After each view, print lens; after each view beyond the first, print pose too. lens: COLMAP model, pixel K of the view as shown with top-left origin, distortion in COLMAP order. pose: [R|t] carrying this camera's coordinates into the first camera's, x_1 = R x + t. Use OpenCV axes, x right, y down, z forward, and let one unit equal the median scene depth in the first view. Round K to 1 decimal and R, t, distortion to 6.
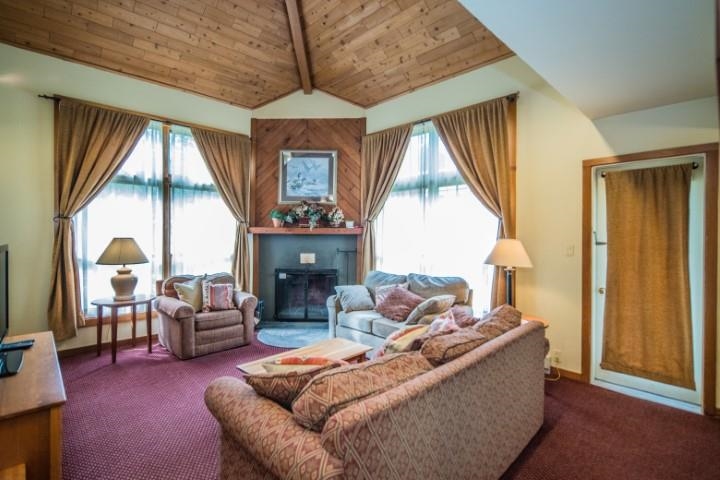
lens RADIAL K [[347.1, 0, 360.0], [0, 347.1, 240.0], [0, 0, 1]] dist [-0.004111, -0.000736]
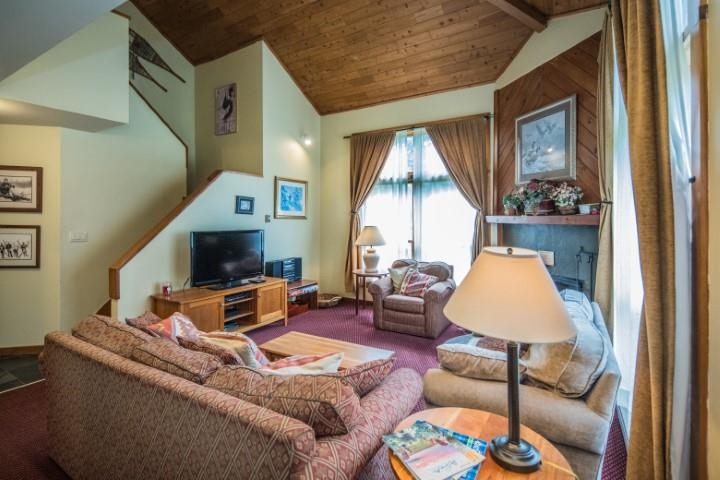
lens RADIAL K [[350.0, 0, 360.8], [0, 350.0, 218.3], [0, 0, 1]] dist [-0.001299, -0.000476]
pose [[0.247225, -0.004248, -0.968949, 0.514031], [-0.009996, 0.999926, -0.006934, -0.022202], [0.968907, 0.011399, 0.247164, 0.507651]]
